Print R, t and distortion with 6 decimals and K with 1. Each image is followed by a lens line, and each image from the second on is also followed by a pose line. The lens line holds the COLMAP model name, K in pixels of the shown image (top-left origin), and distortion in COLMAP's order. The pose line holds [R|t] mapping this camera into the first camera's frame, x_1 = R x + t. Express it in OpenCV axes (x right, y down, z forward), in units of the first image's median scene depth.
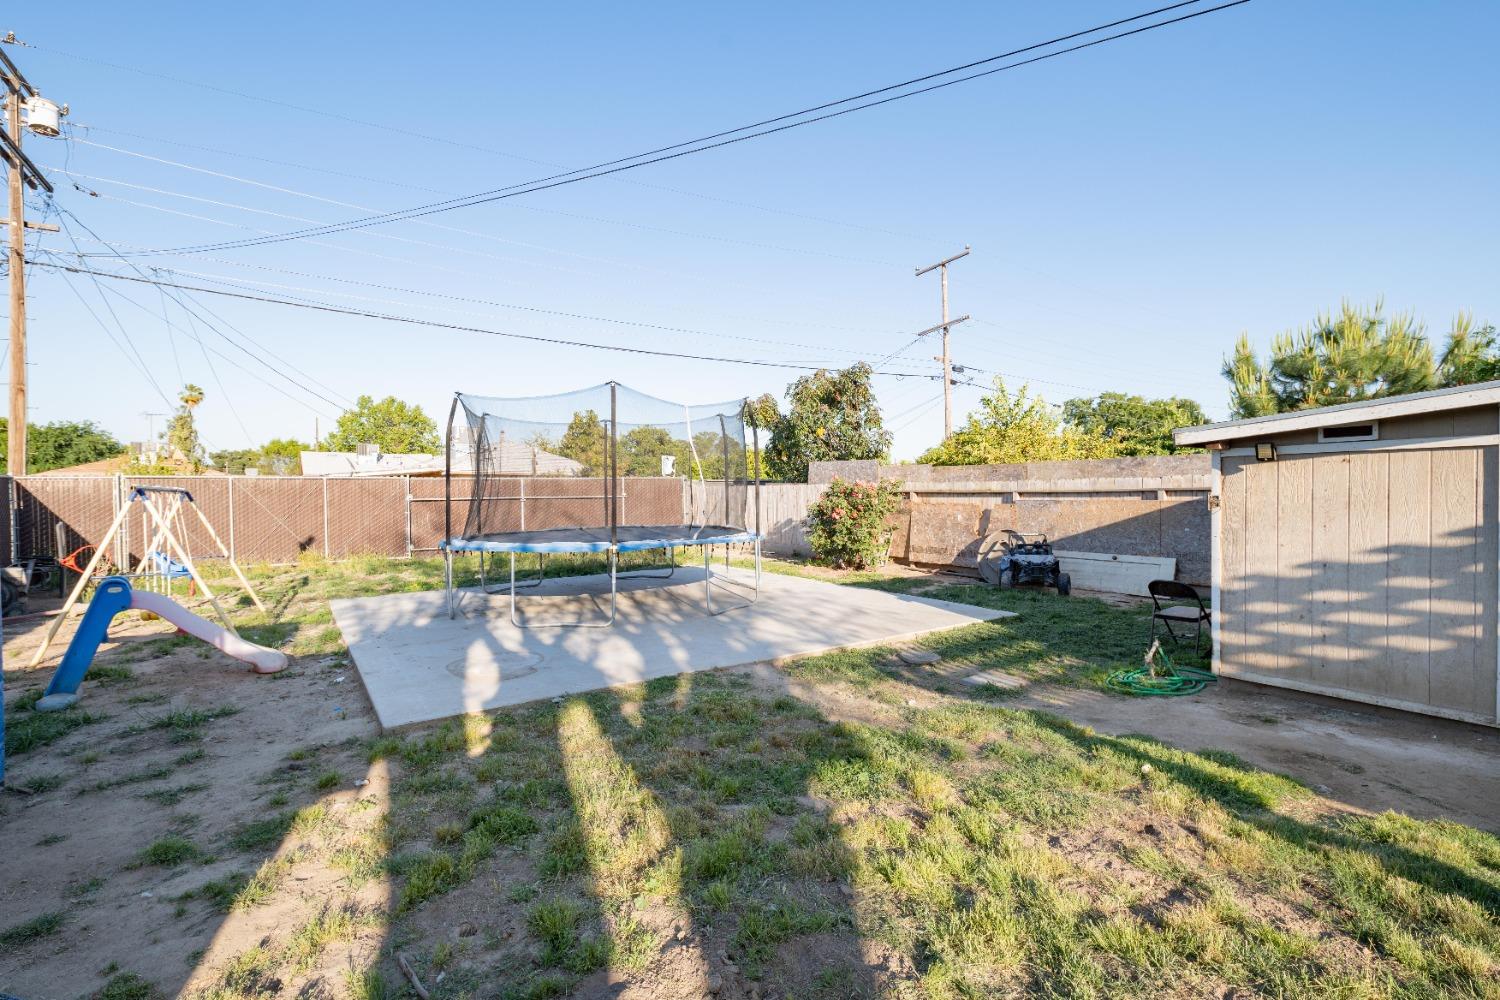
lens RADIAL K [[724.0, 0, 750.0], [0, 724.0, 500.0], [0, 0, 1]] dist [-0.000104, 0.000006]
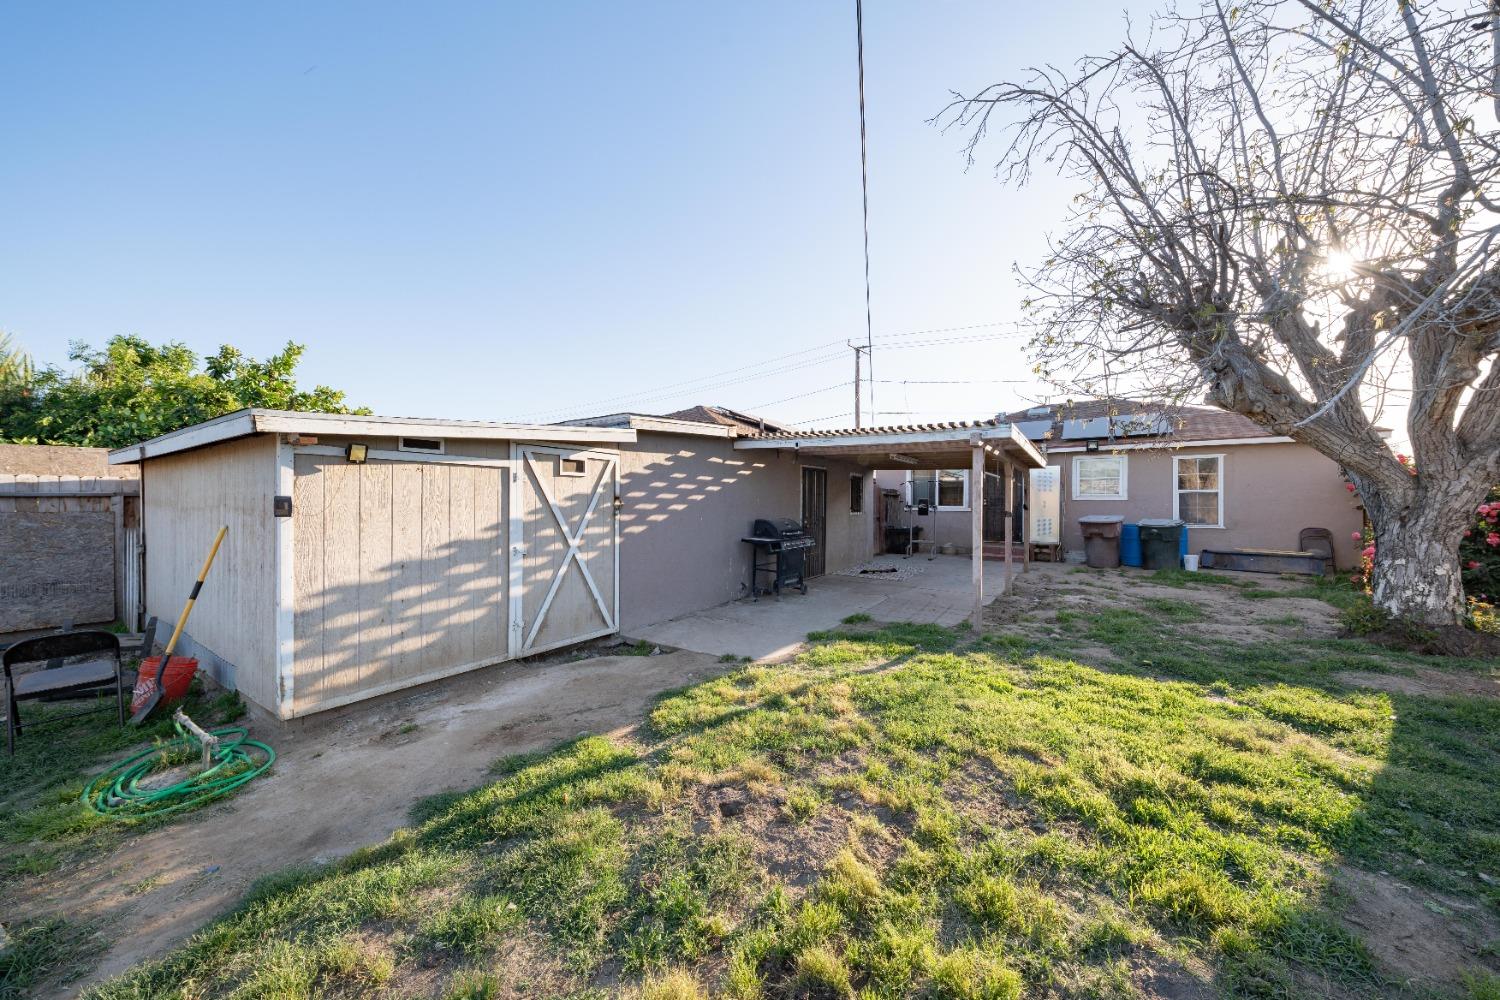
lens RADIAL K [[530.6, 0, 744.3], [0, 530.6, 495.2], [0, 0, 1]] dist [0.000887, -0.000118]
pose [[-0.391625, 0.021939, 0.919863, -0.126723], [0.009340, 0.999759, -0.019868, 0.006611], [-0.920077, 0.000810, -0.391736, 0.841904]]
